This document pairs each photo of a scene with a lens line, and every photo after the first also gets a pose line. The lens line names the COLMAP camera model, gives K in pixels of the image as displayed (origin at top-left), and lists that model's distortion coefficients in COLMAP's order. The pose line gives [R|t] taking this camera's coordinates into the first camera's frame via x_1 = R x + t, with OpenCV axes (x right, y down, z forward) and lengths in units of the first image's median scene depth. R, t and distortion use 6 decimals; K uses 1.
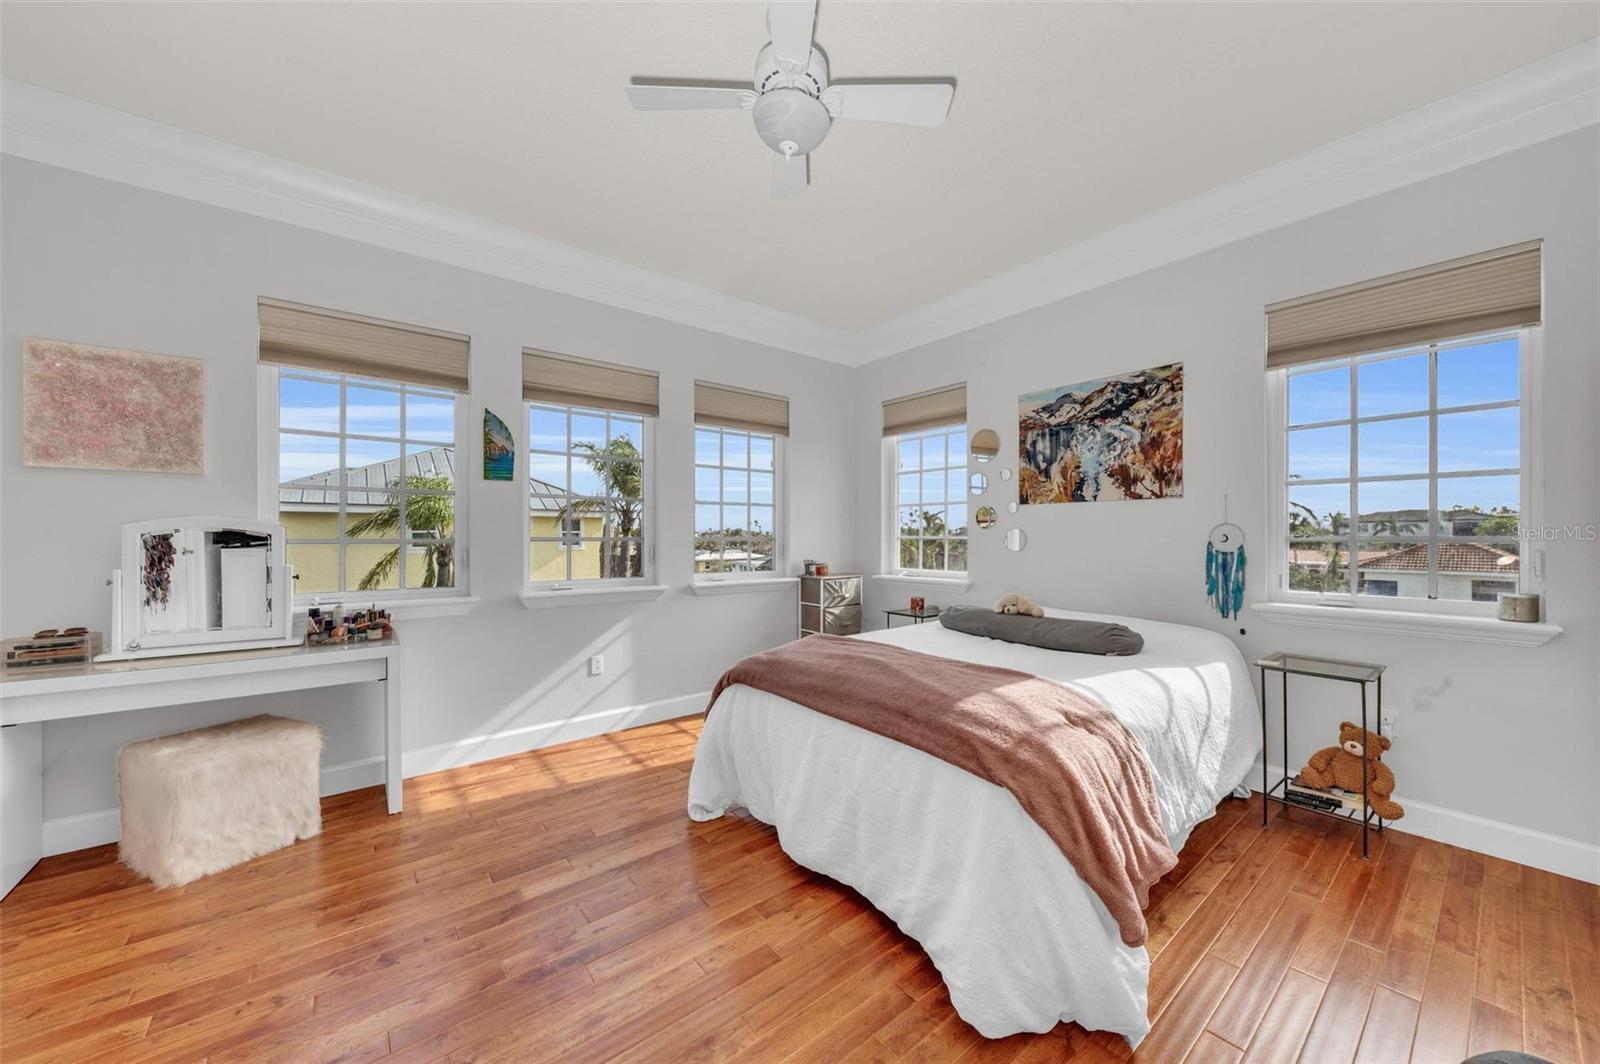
lens RADIAL K [[565.6, 0, 798.9], [0, 565.6, 533.0], [0, 0, 1]] dist [0.000648, 0.000026]
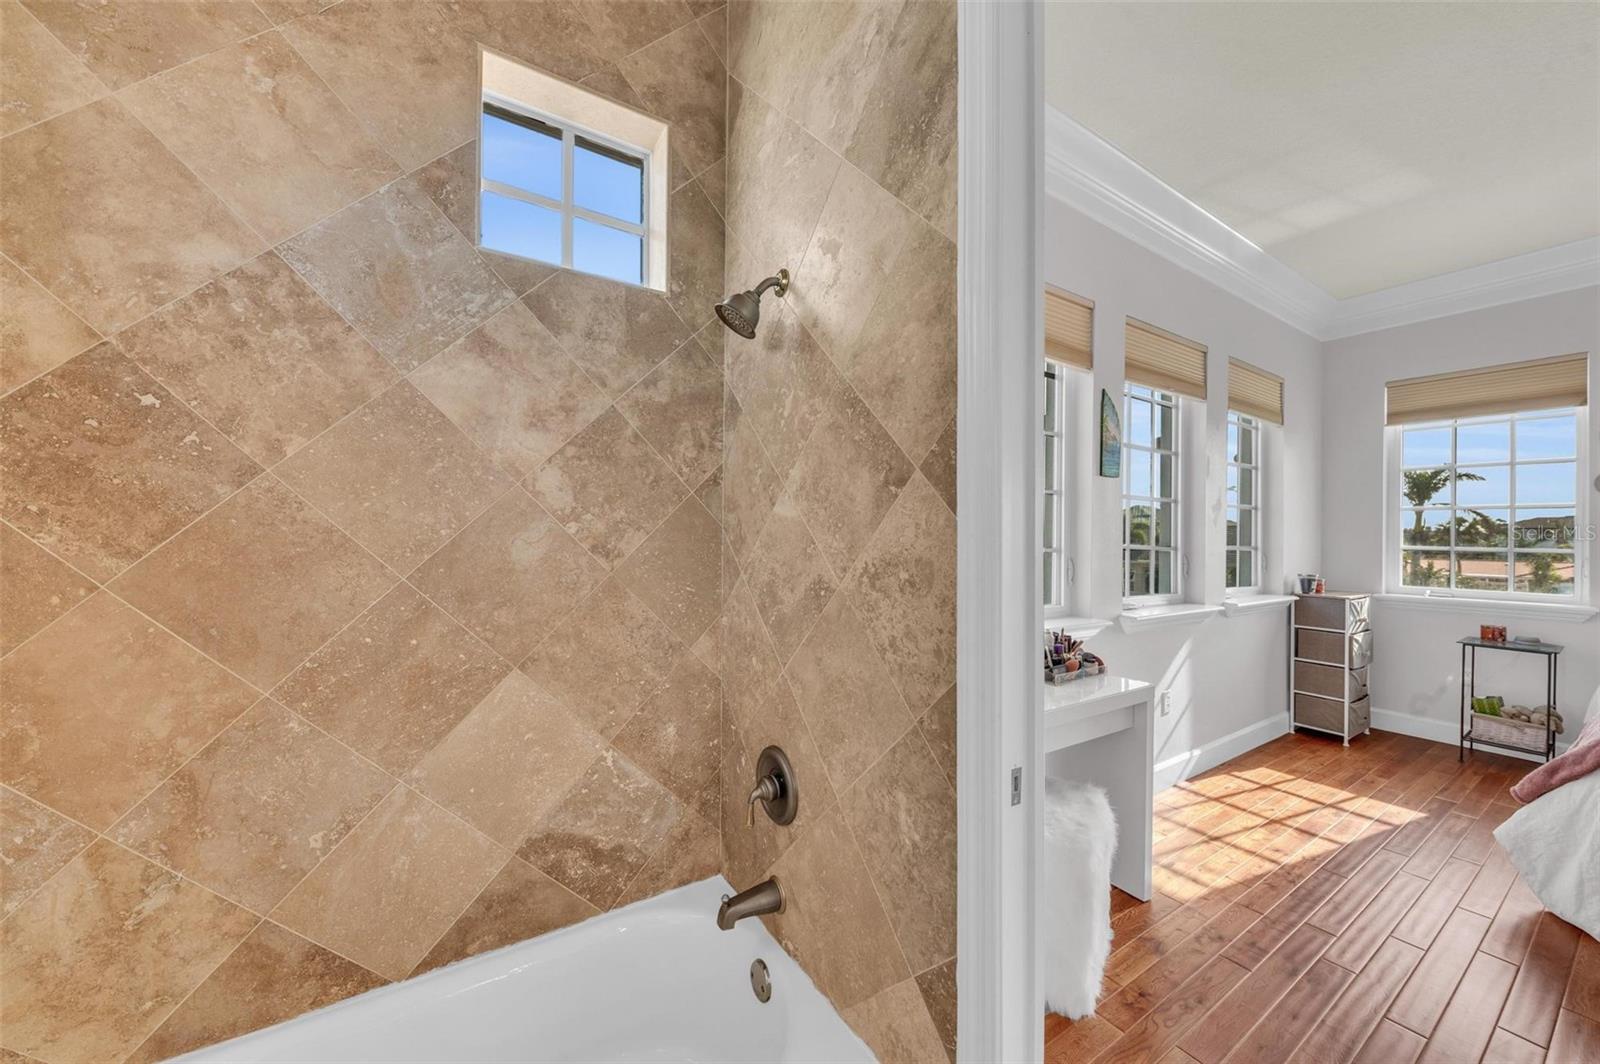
lens RADIAL K [[565.6, 0, 804.5], [0, 565.6, 537.1], [0, 0, 1]] dist [0.000648, 0.000026]
pose [[0.992820, 0.009524, -0.119239, -0.763647], [-0.009128, 0.999951, 0.003870, -0.004746], [0.119270, -0.002754, 0.992858, 0.115501]]
